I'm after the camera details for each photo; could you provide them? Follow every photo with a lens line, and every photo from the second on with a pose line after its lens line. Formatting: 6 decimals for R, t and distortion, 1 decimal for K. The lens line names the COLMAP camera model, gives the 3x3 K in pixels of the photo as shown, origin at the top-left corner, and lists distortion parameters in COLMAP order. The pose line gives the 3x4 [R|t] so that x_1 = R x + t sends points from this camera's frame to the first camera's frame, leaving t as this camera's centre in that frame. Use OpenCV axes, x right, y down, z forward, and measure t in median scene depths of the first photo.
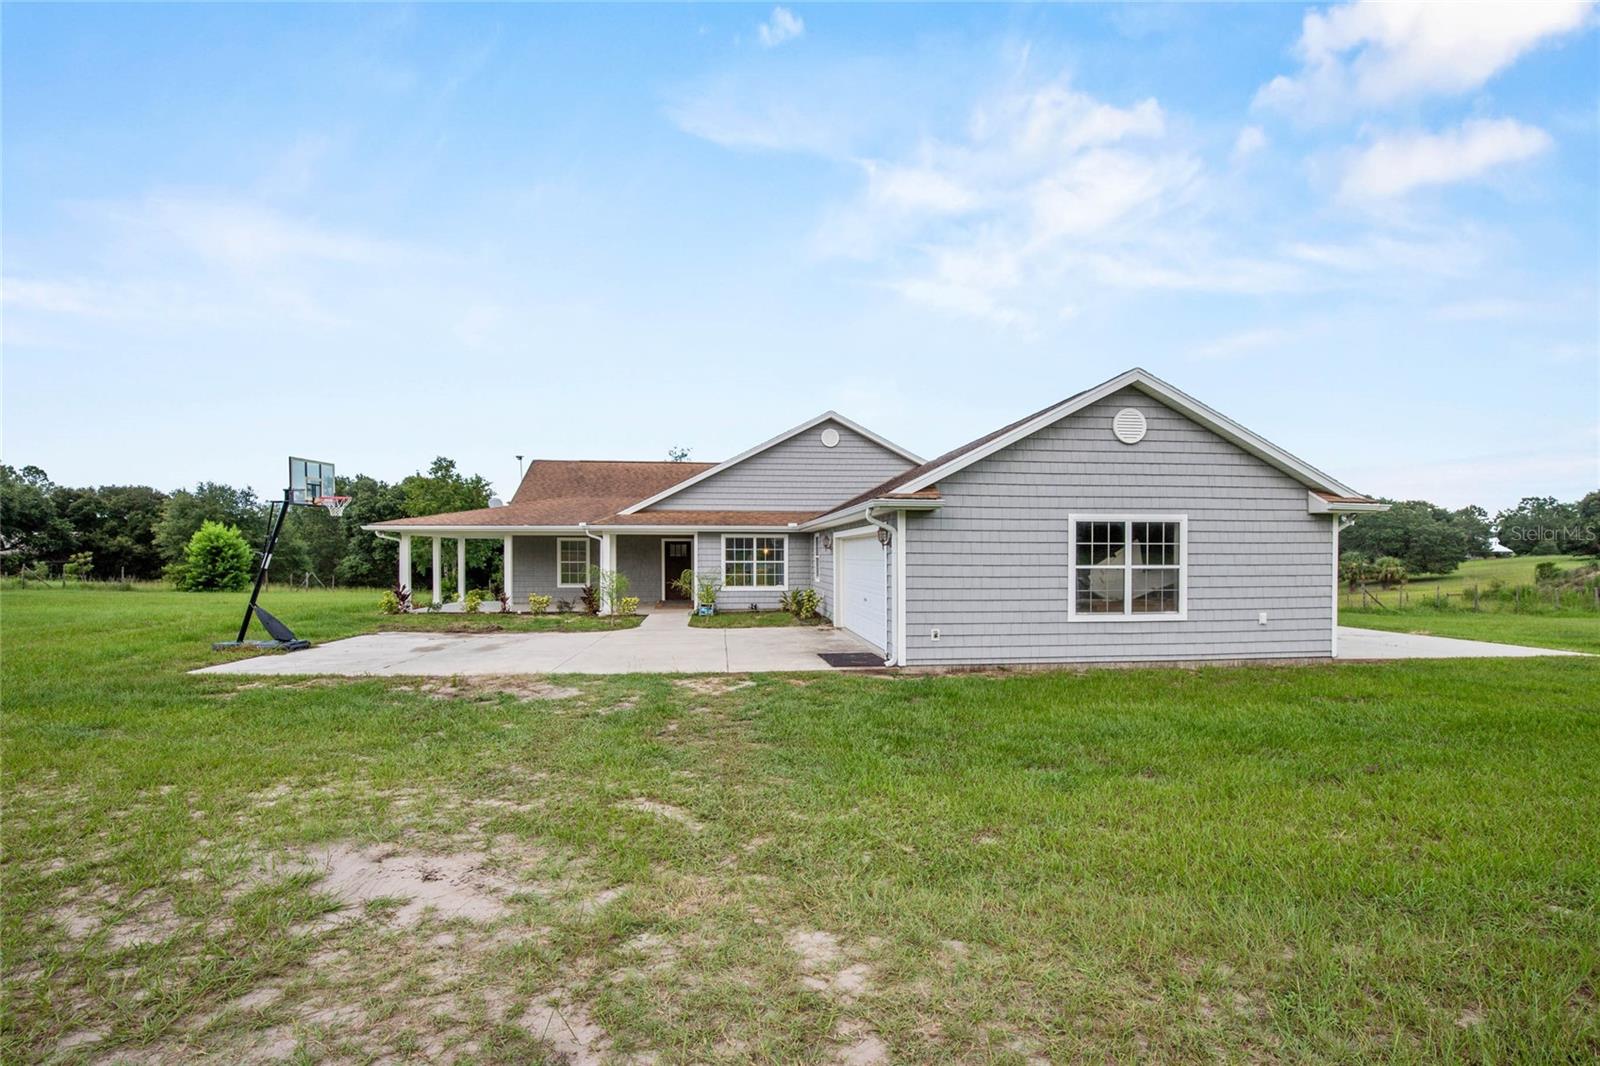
lens RADIAL K [[744.7, 0, 799.9], [0, 744.7, 566.0], [0, 0, 1]] dist [0.000831, 0.000220]
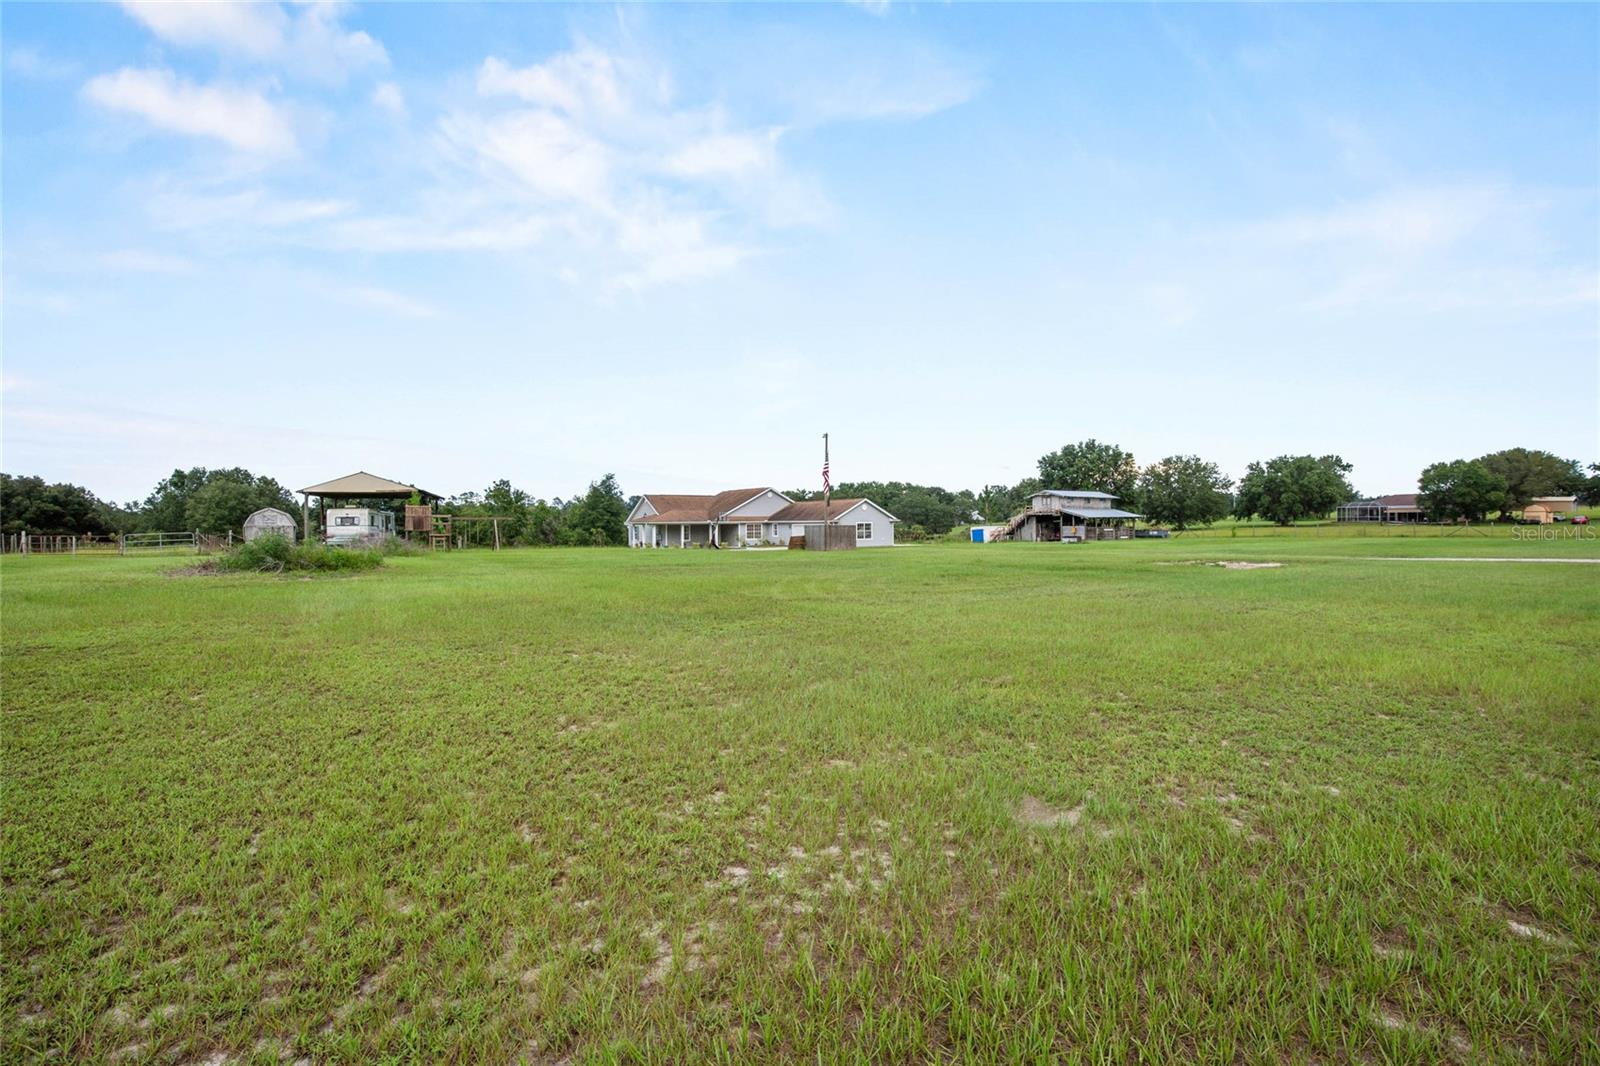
lens RADIAL K [[744.7, 0, 799.9], [0, 744.7, 566.0], [0, 0, 1]] dist [0.000831, 0.000220]
pose [[0.878101, -0.036699, 0.477067, -0.287942], [0.016911, 0.998812, 0.045708, 0.000107], [-0.478177, -0.032069, 0.877678, -0.402573]]
